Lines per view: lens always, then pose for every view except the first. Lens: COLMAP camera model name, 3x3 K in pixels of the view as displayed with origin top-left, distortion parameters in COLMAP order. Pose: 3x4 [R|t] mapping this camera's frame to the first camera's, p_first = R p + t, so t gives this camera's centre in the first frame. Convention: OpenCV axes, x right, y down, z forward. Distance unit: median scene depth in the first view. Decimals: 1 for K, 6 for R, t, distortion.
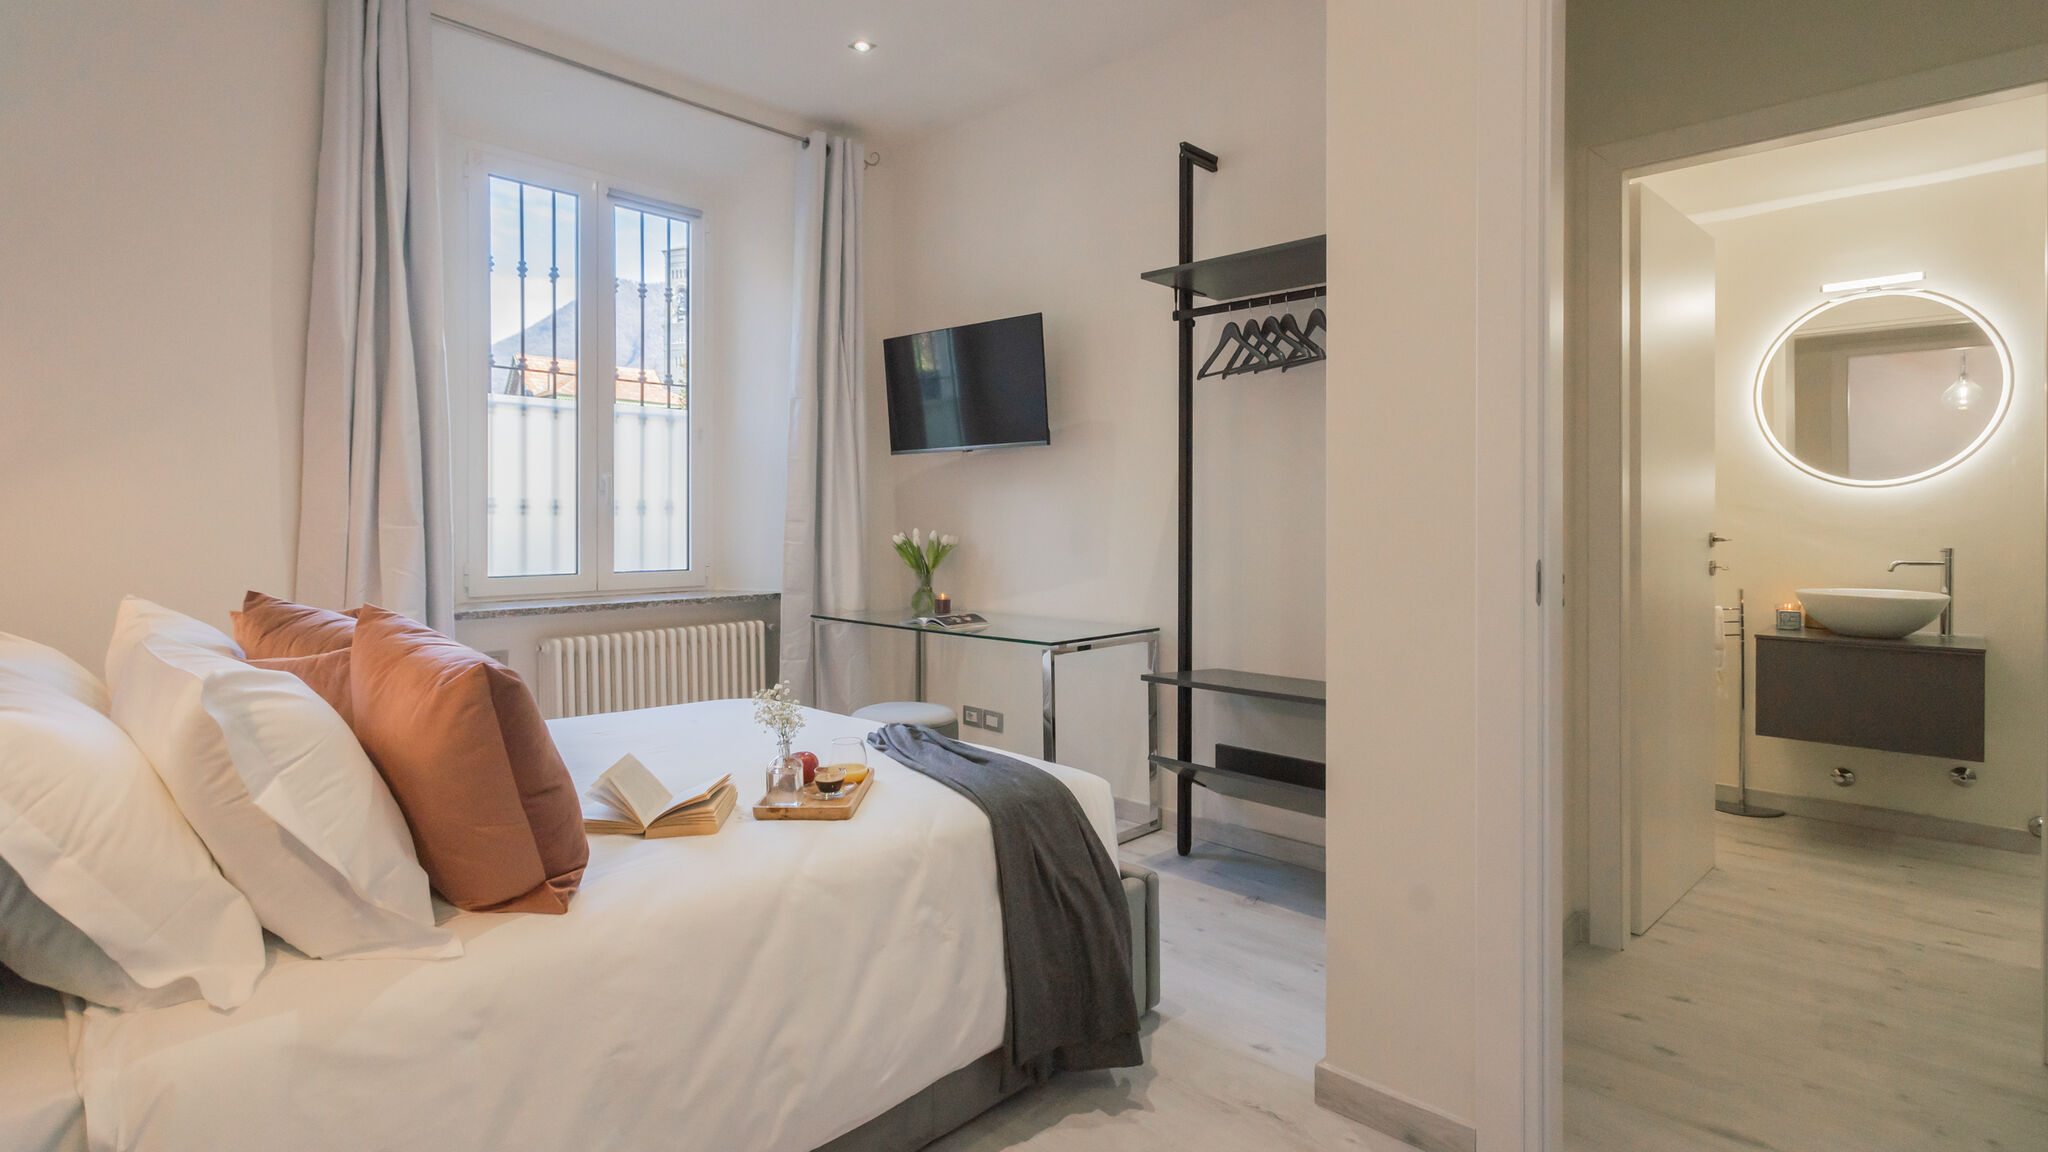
lens RADIAL K [[995.3, 0, 1008.9], [0, 995.3, 506.1], [0, 0, 1]] dist [-0.003652, -0.000206]
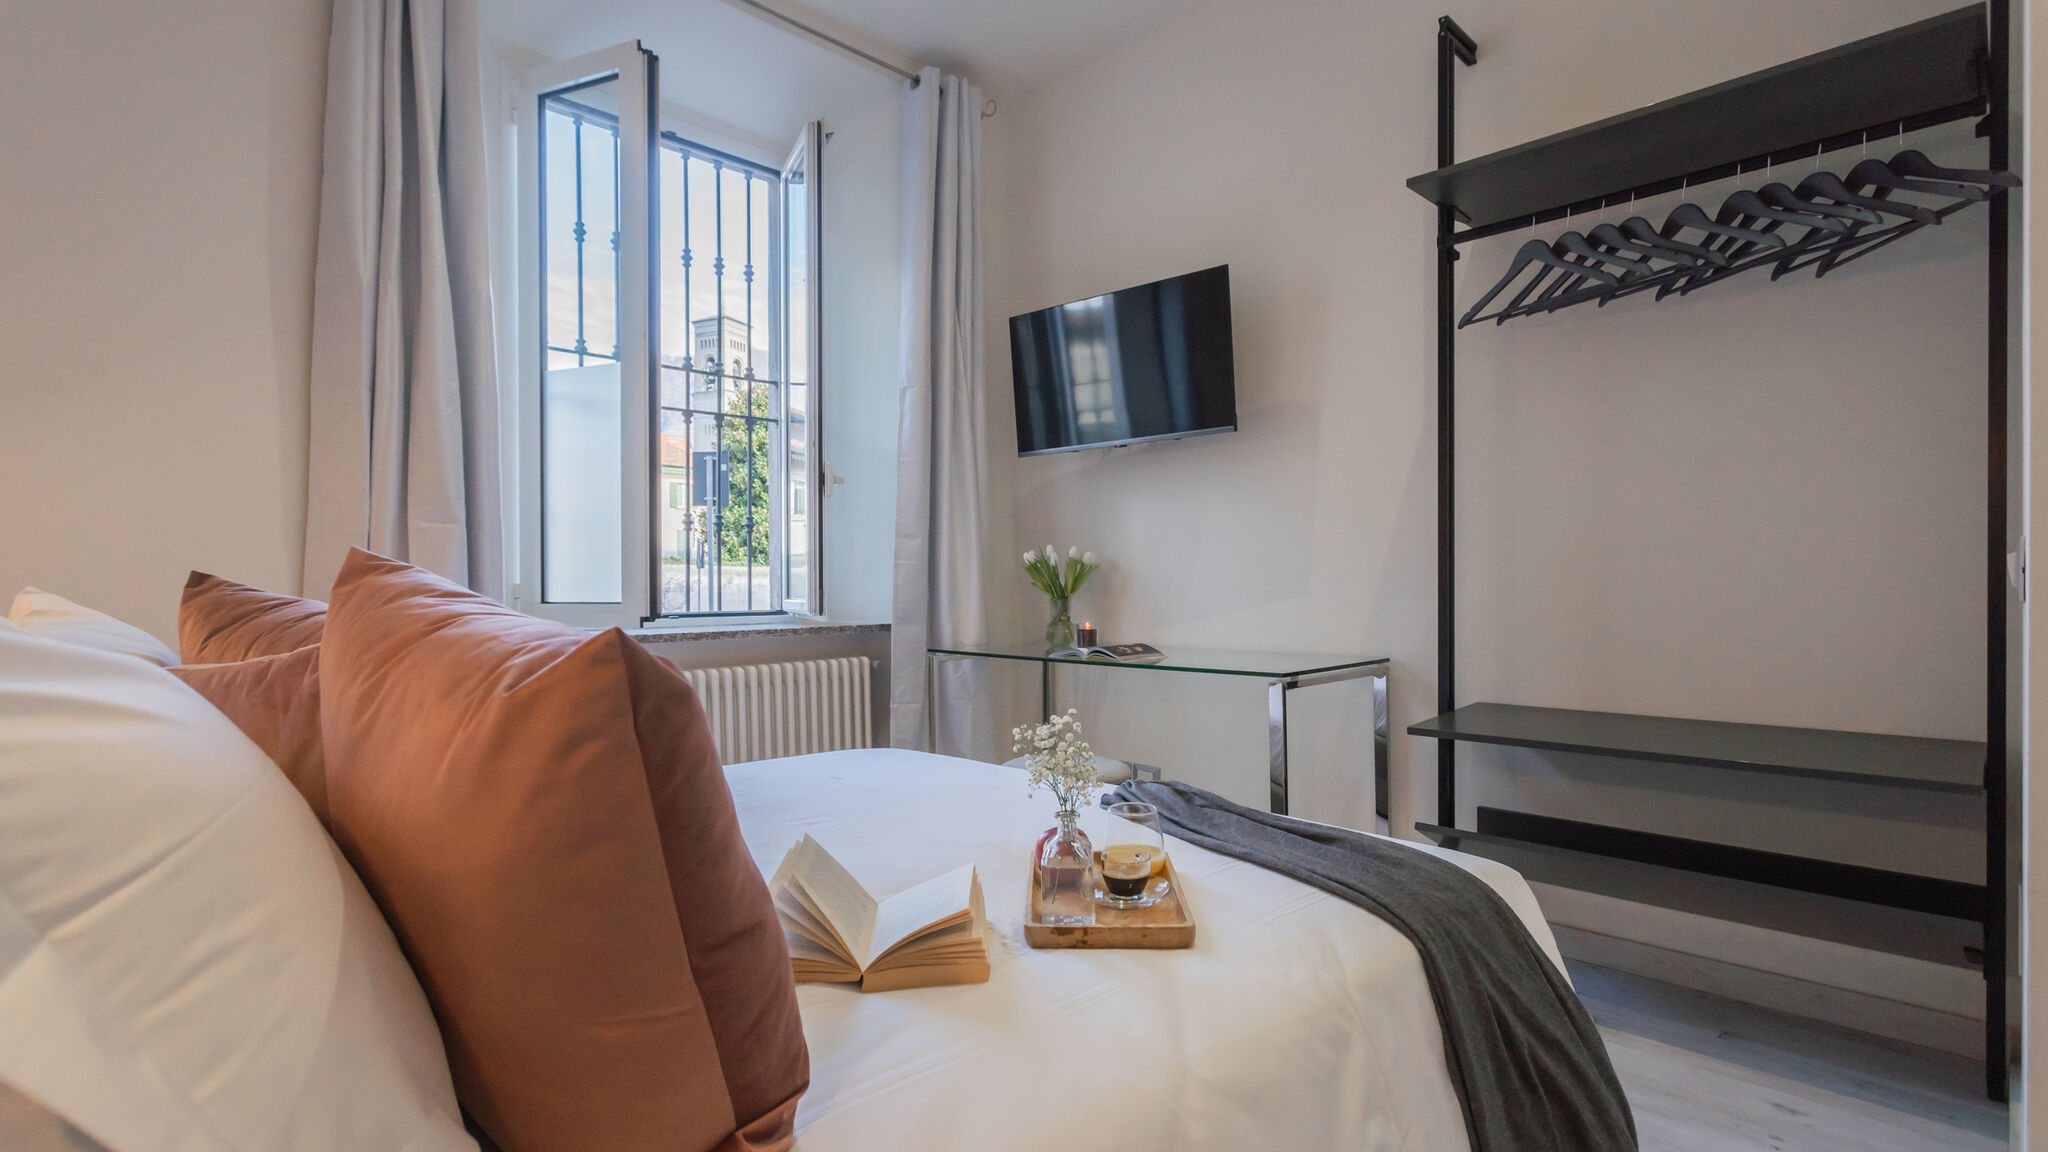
lens RADIAL K [[995.3, 0, 1011.8], [0, 995.3, 553.9], [0, 0, 1]] dist [-0.003652, -0.000206]
pose [[0.999612, -0.006578, -0.027067, -0.142764], [0.006346, 0.999942, -0.008652, 0.052191], [0.027122, 0.008477, 0.999596, 0.240693]]
